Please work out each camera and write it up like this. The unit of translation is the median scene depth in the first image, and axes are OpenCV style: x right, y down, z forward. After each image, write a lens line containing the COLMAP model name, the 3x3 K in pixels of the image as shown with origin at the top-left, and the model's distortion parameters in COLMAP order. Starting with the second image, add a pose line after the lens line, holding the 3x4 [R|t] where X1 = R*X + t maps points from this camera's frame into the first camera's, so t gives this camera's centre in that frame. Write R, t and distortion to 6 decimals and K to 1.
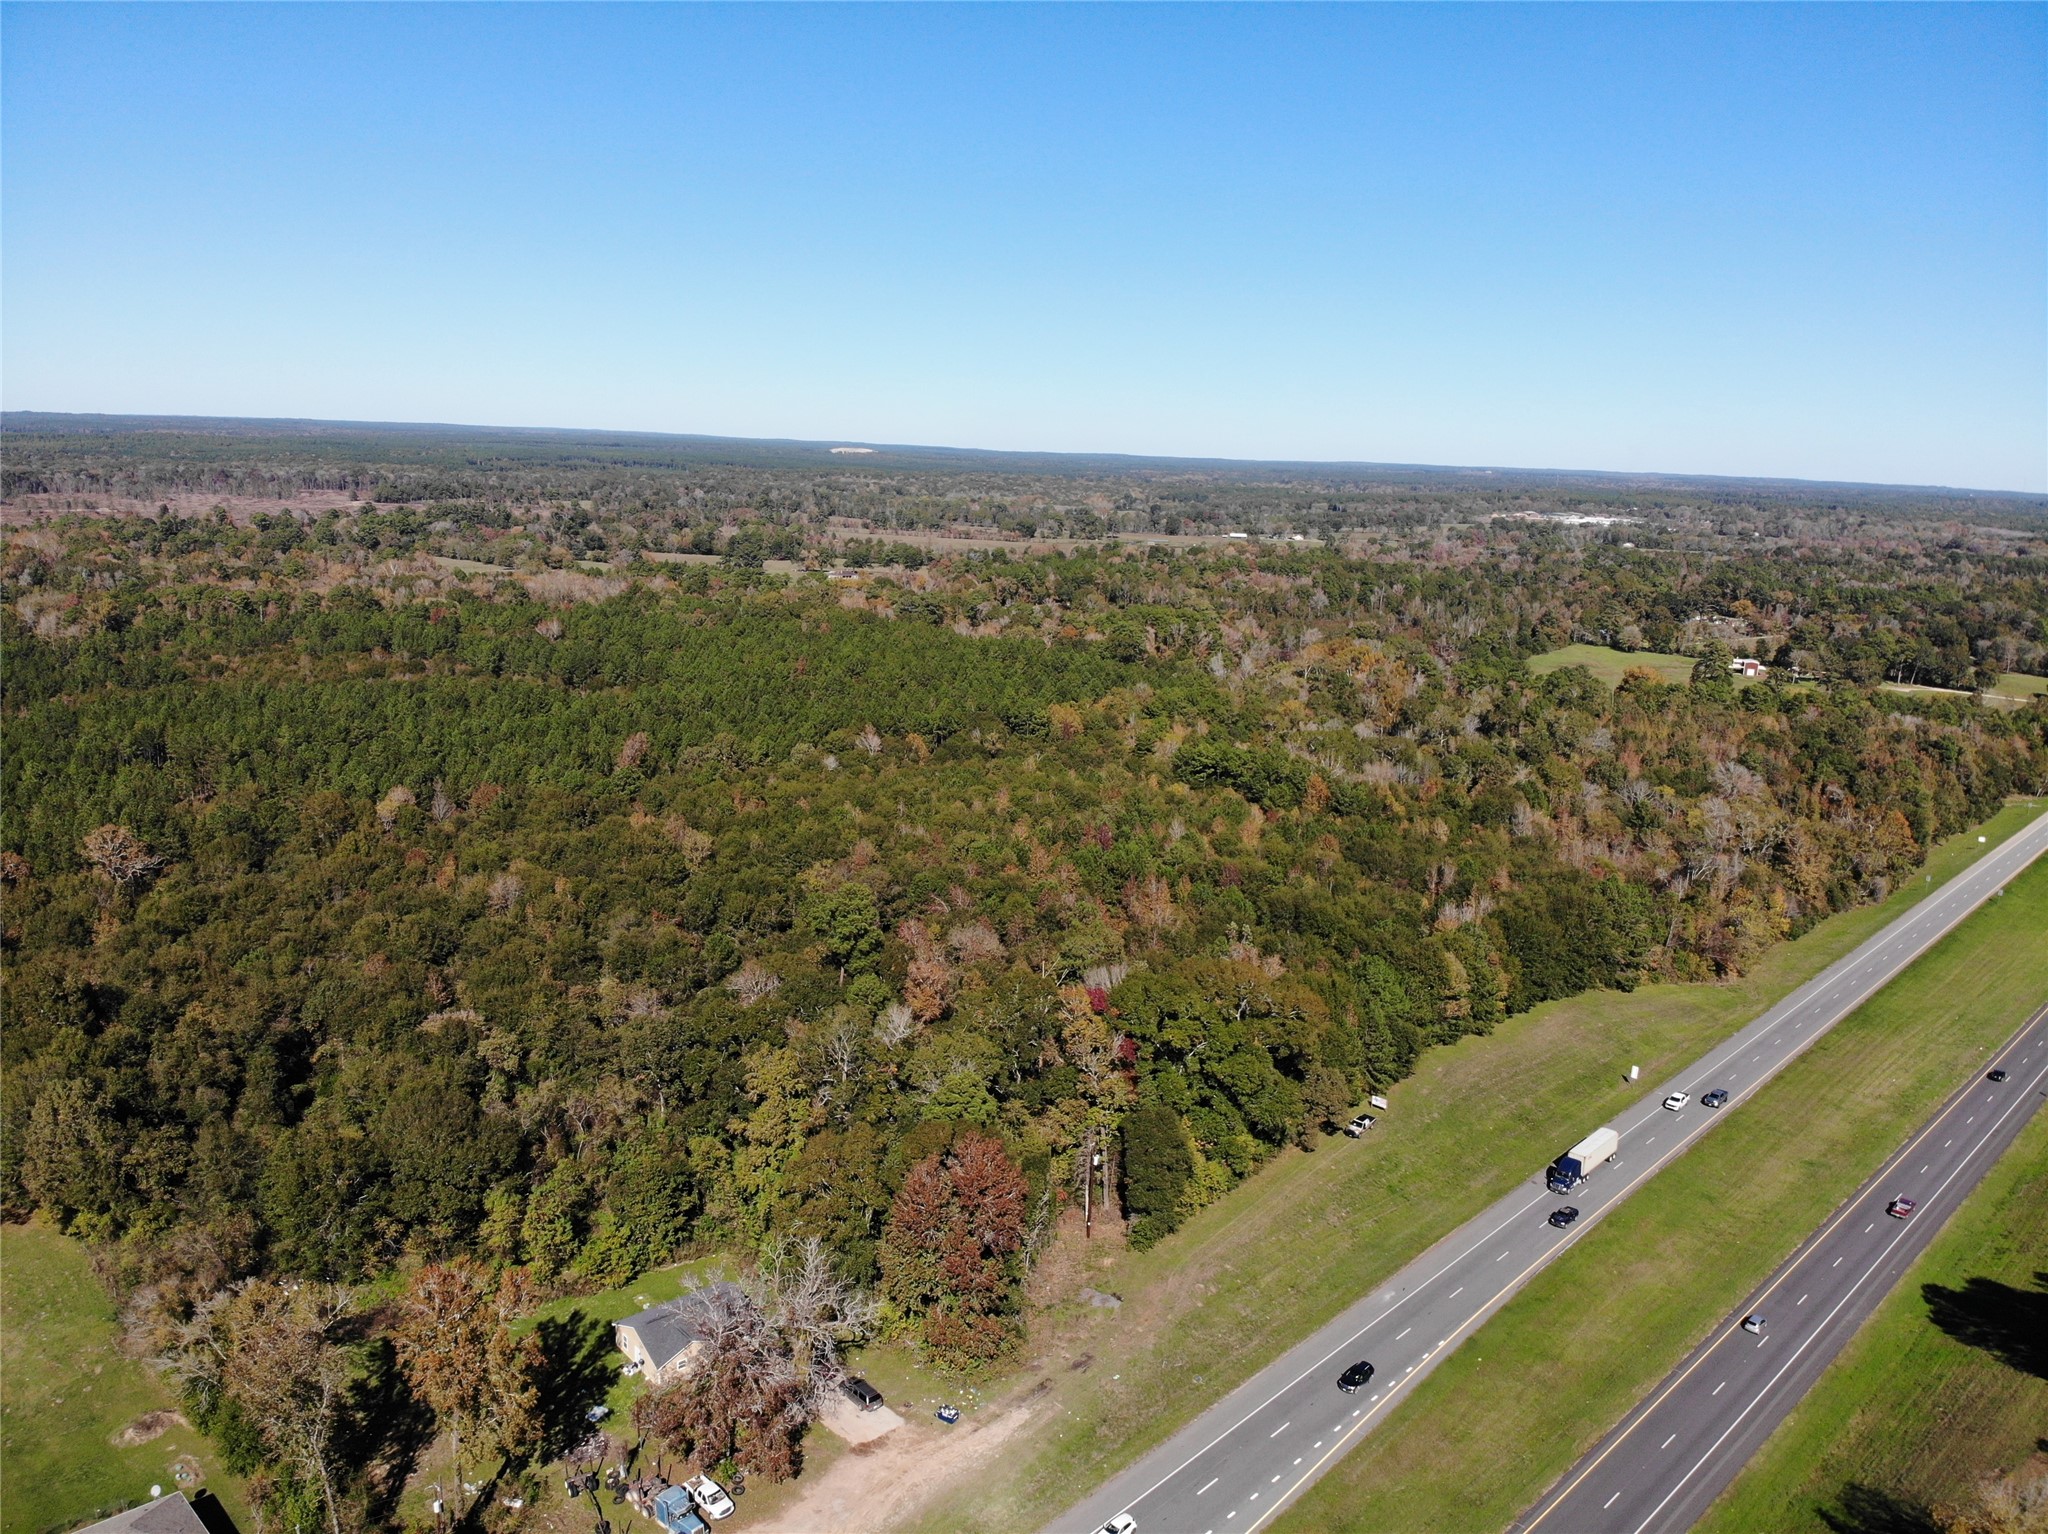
lens RADIAL K [[1468.1, 0, 1038.8], [0, 1468.1, 776.4], [0, 0, 1]] dist [0.084575, -0.189214]
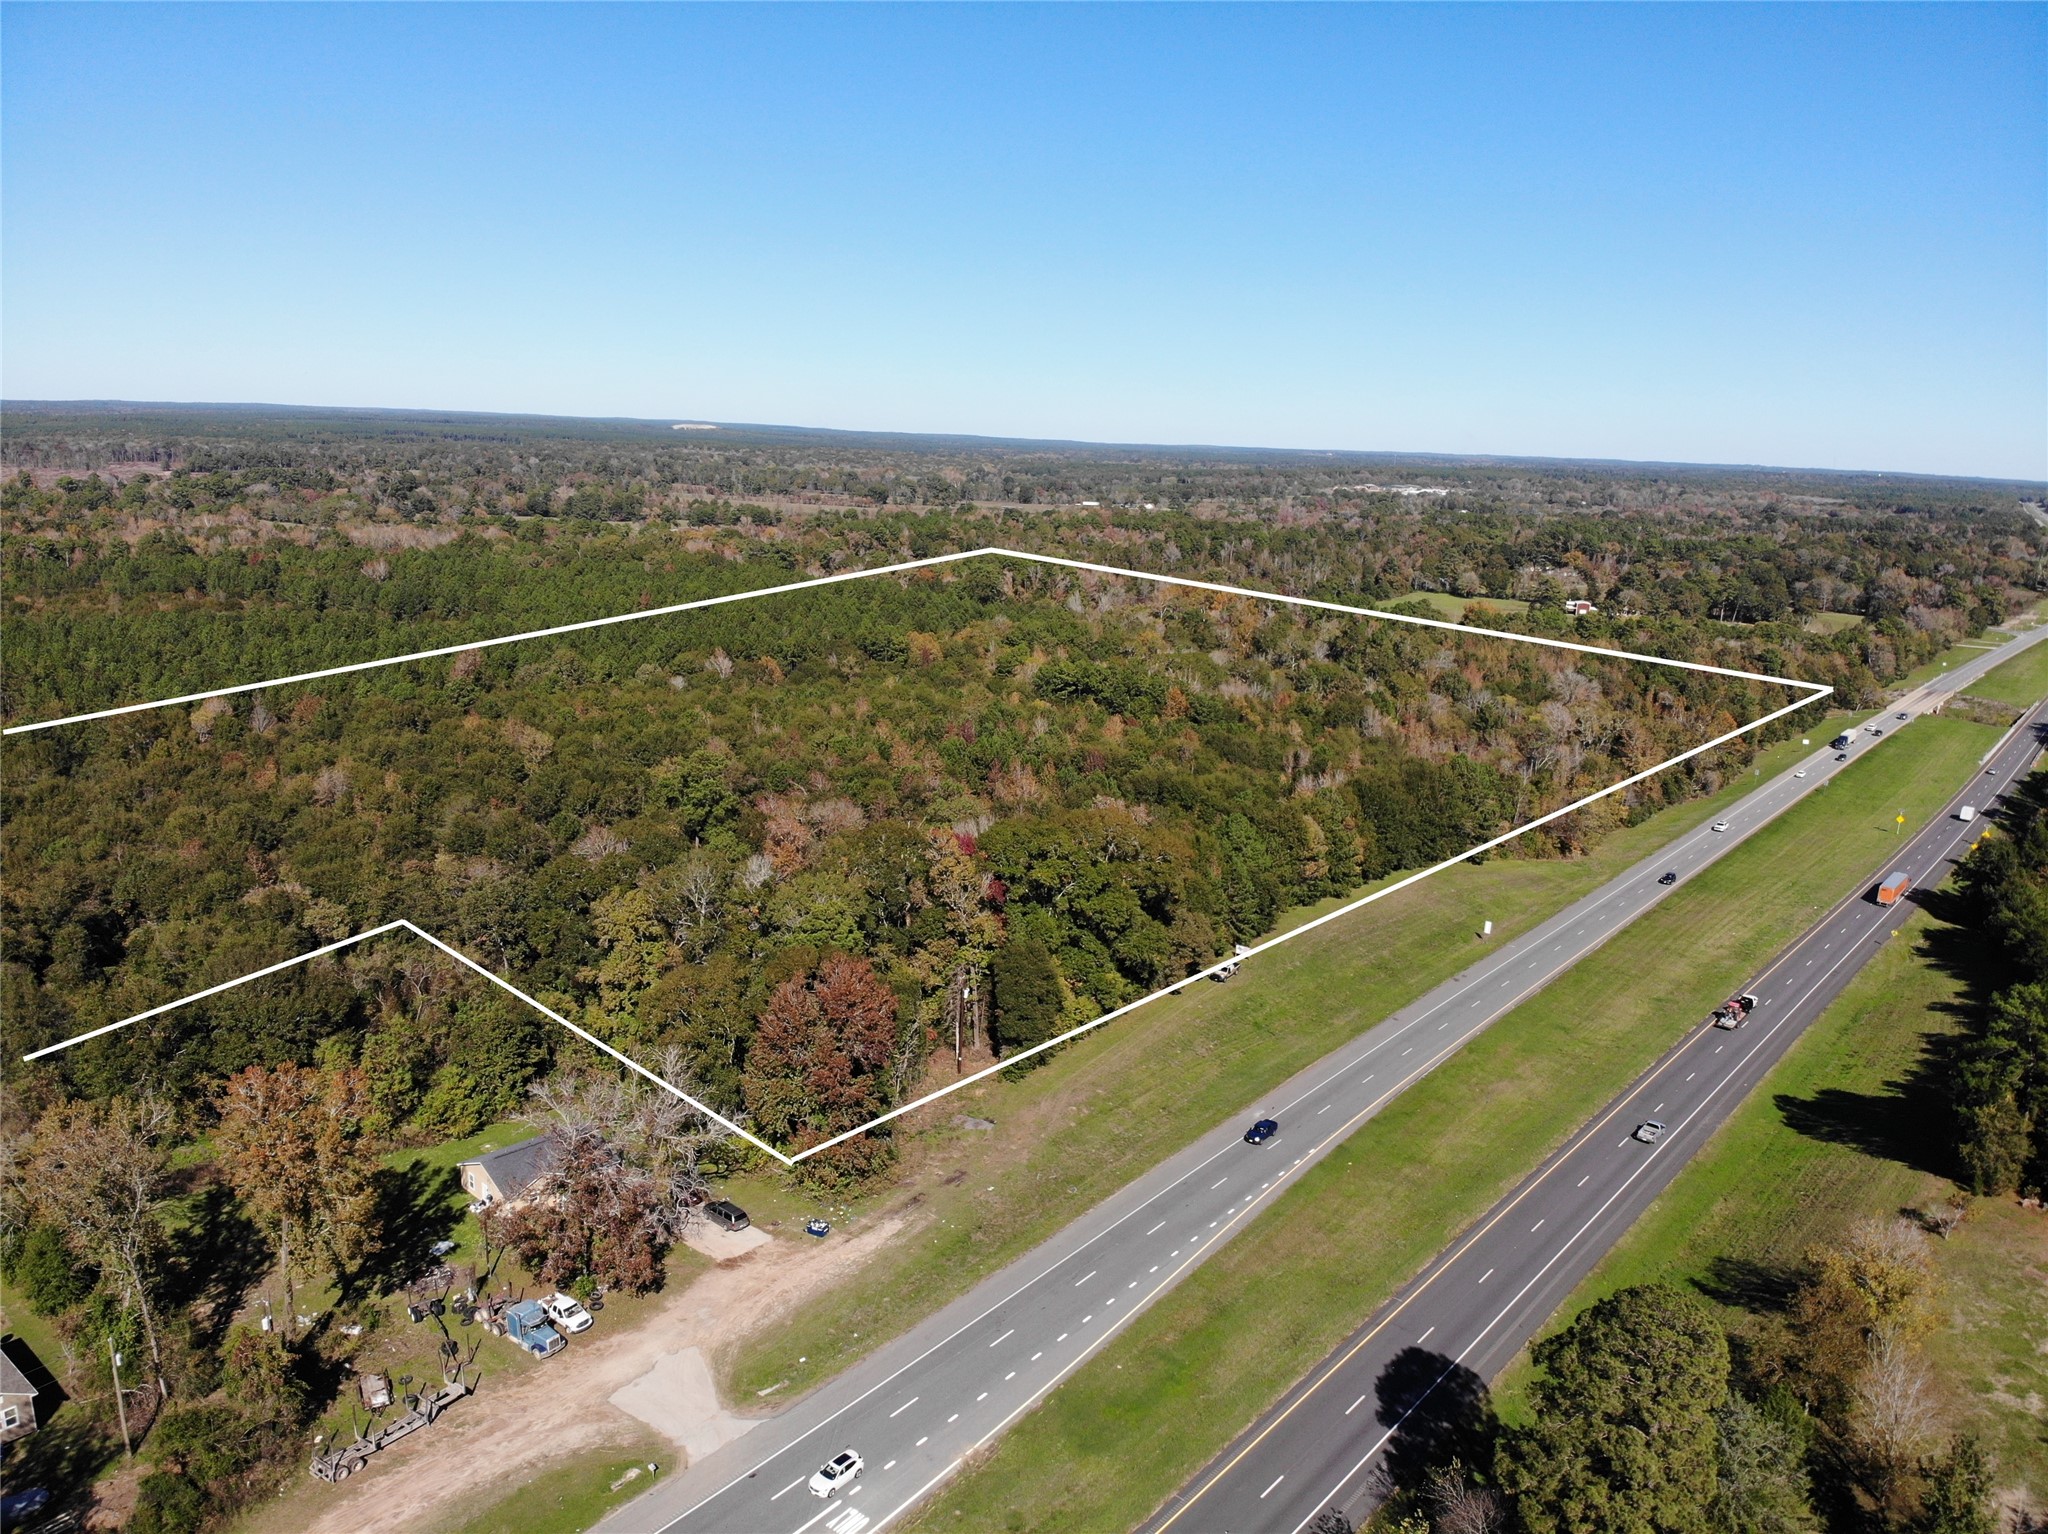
lens RADIAL K [[1468.1, 0, 1038.8], [0, 1468.1, 776.4], [0, 0, 1]] dist [0.084575, -0.189214]
pose [[0.995069, -0.021171, 0.096903, -0.002407], [0.020160, 0.999732, 0.011407, 0.061778], [-0.097118, -0.009398, 0.995229, 0.012762]]
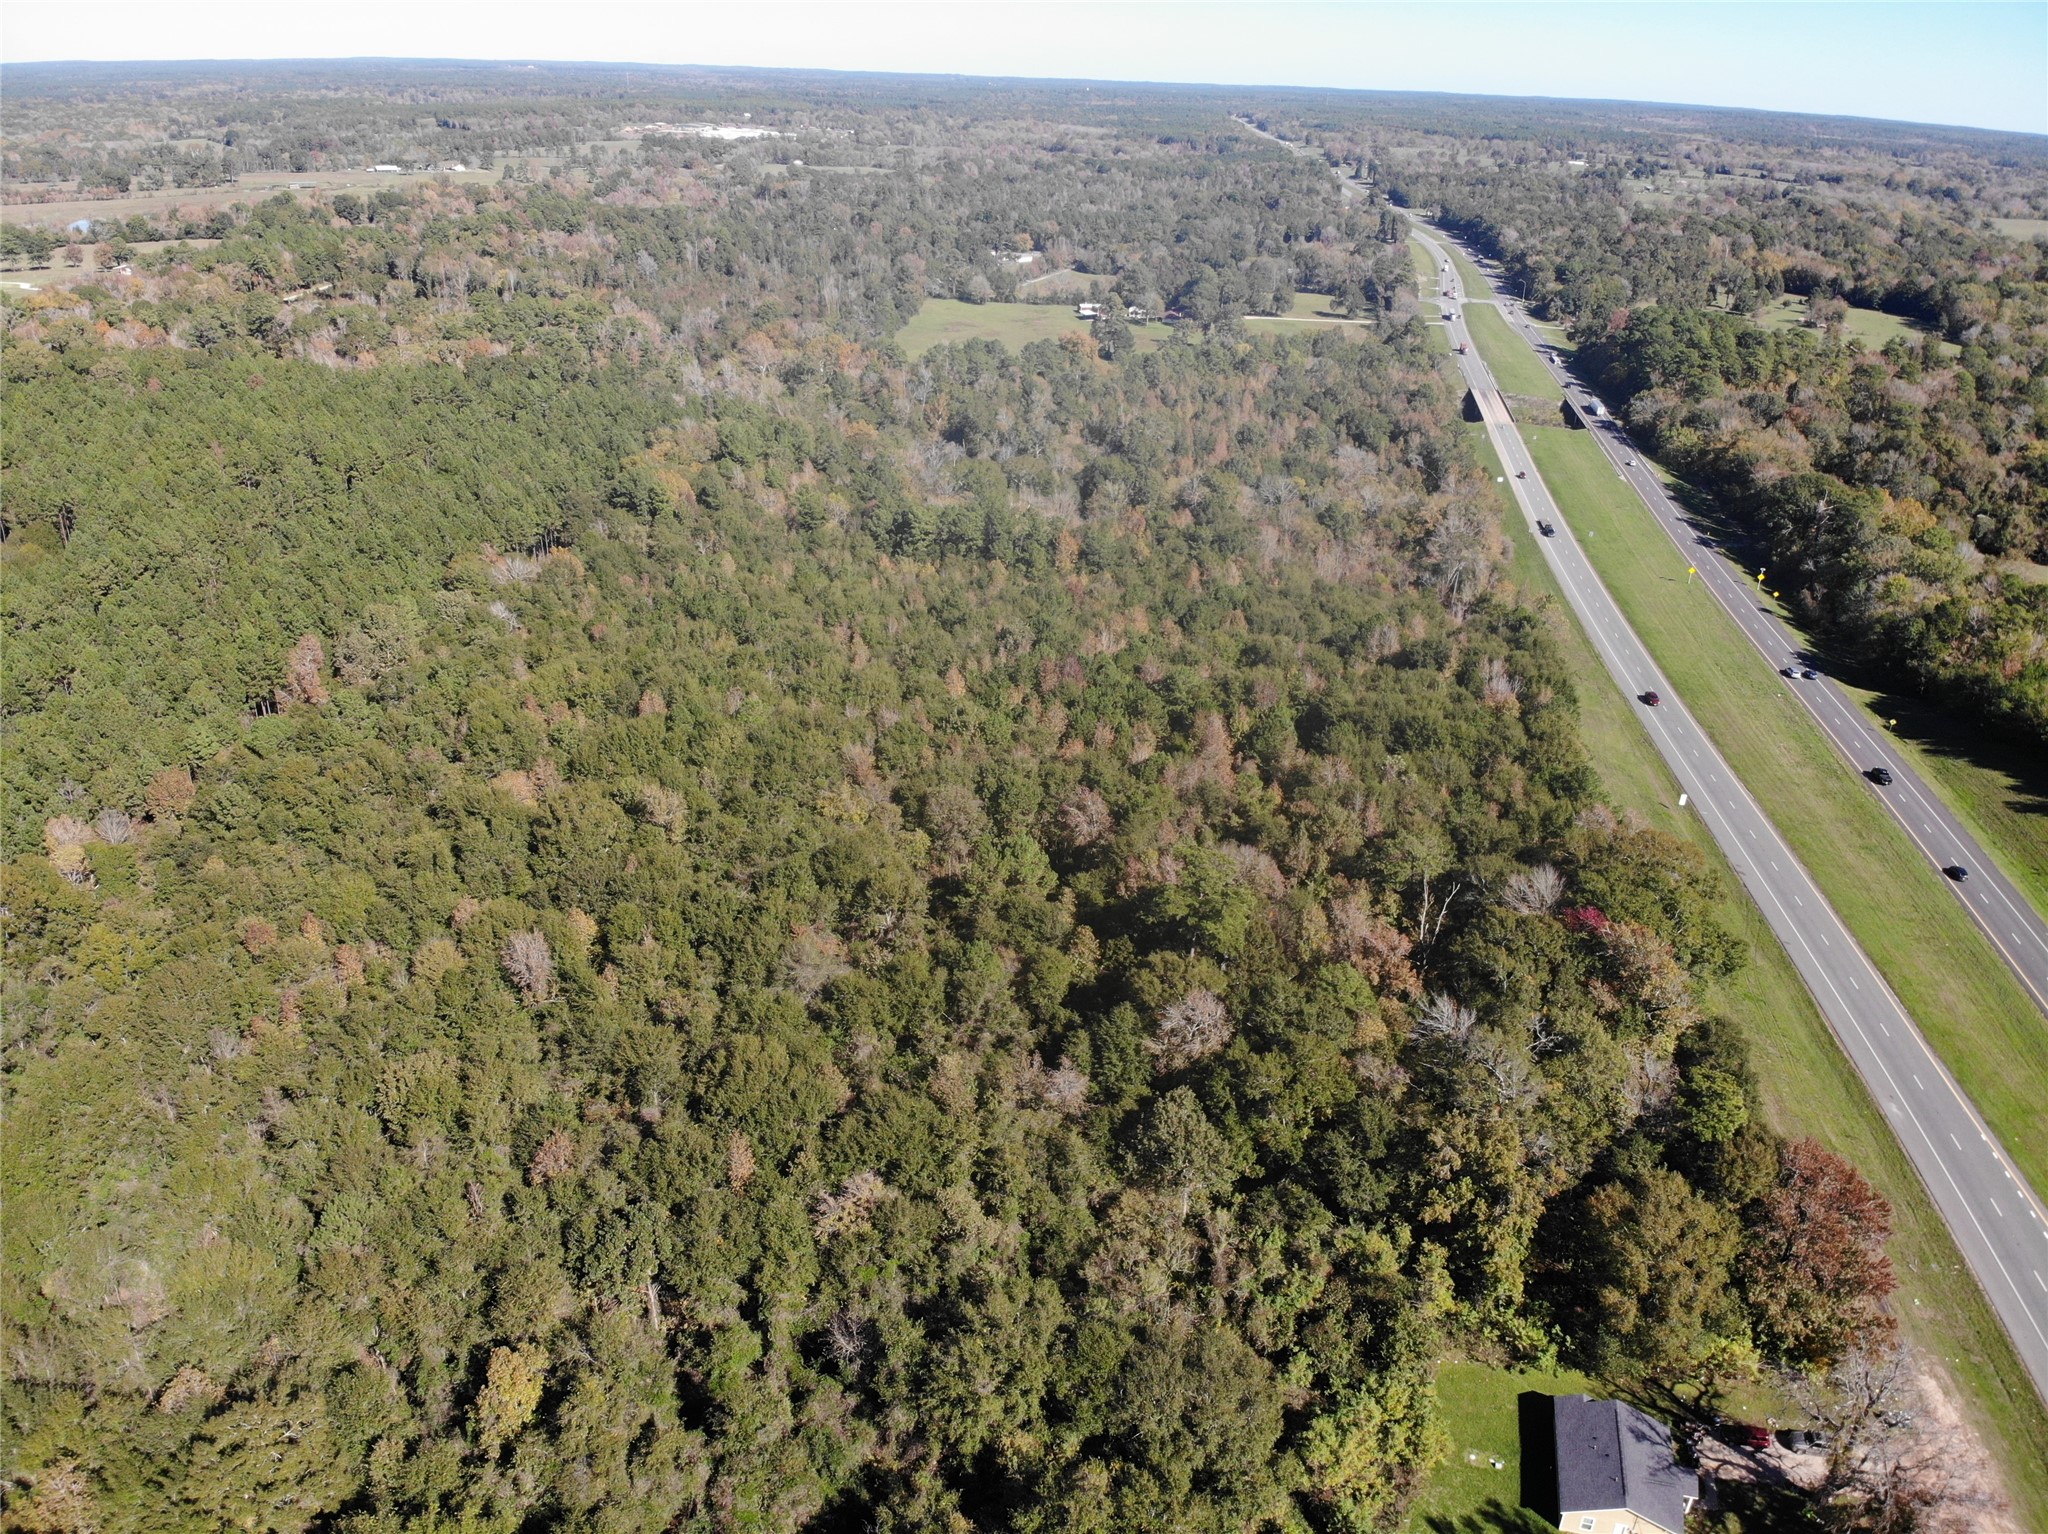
lens RADIAL K [[1458.5, 0, 1024.0], [0, 1458.5, 767.0], [0, 0, 1]] dist [0.096655, -0.174834]
pose [[0.830044, -0.243629, 0.501669, -0.426600], [0.116767, 0.955517, 0.270836, -0.137825], [-0.545337, -0.166227, 0.821569, 0.298788]]
